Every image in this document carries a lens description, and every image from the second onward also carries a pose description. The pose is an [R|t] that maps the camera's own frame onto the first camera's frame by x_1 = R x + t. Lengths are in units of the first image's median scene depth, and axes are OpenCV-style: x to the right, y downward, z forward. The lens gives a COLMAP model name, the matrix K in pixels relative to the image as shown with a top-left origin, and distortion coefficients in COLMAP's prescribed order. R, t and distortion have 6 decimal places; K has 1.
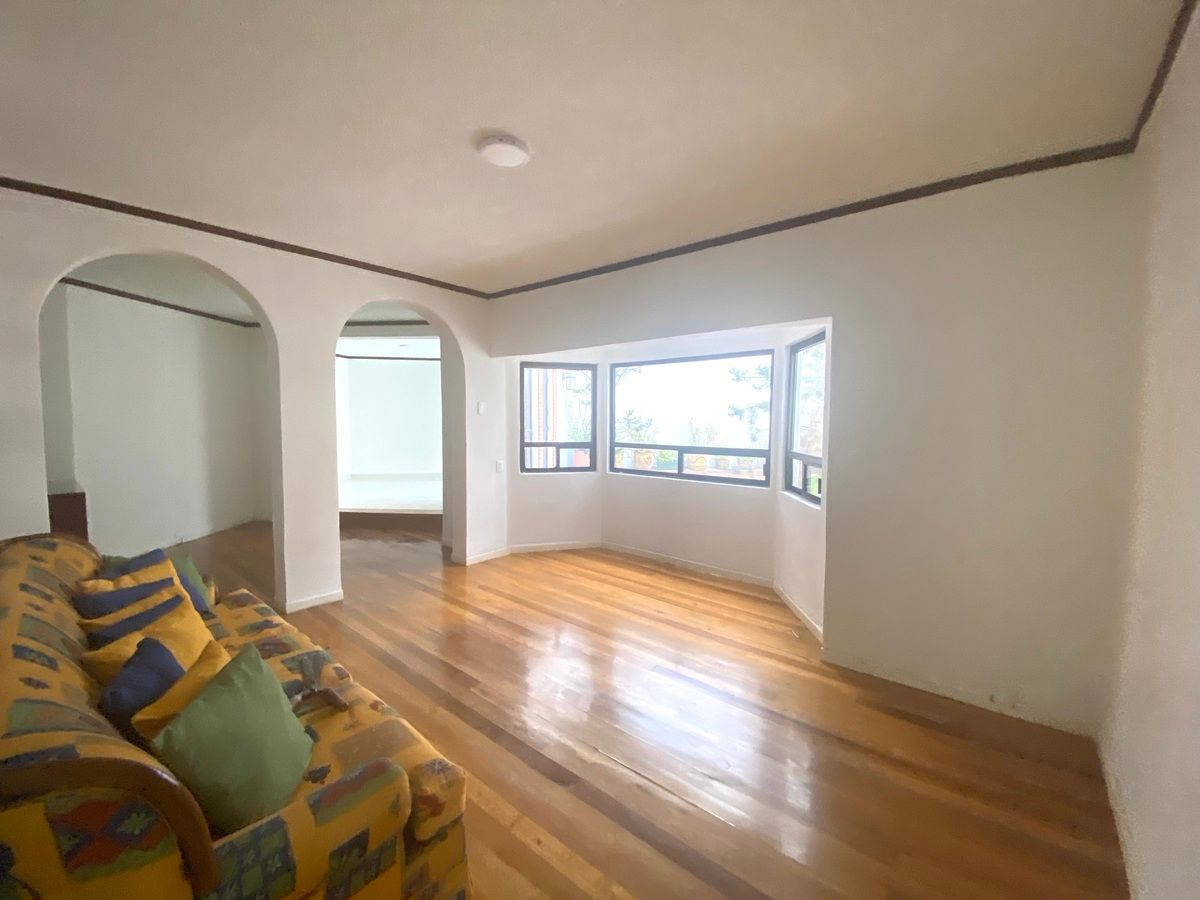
lens RADIAL K [[497.9, 0, 582.2], [0, 497.9, 452.4], [0, 0, 1]] dist [0.006313, -0.013836]
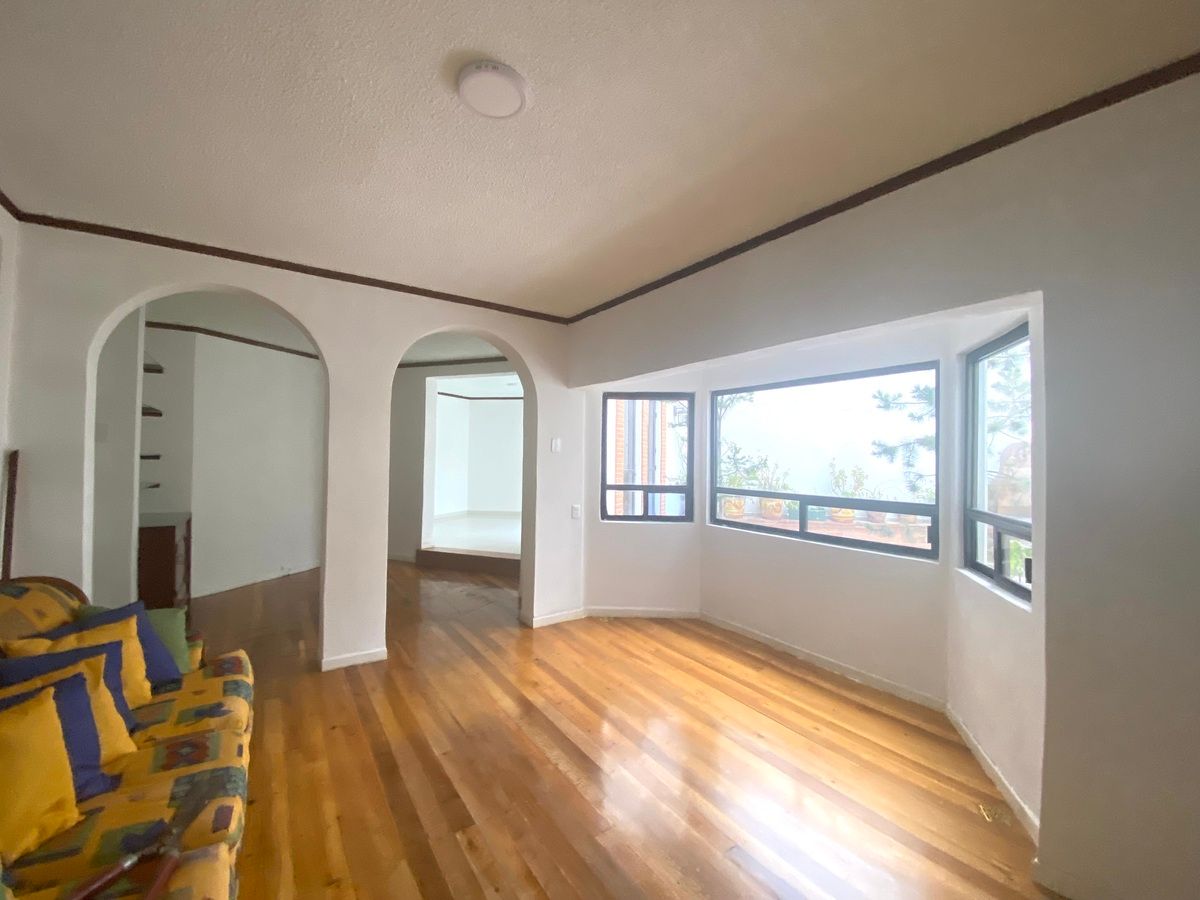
lens RADIAL K [[497.9, 0, 578.5], [0, 497.9, 450.2], [0, 0, 1]] dist [0.006313, -0.013836]
pose [[0.962521, 0.002436, -0.271195, 0.081647], [-0.024640, 0.996610, -0.078499, -0.013699], [0.270084, 0.082239, 0.959318, 0.190720]]
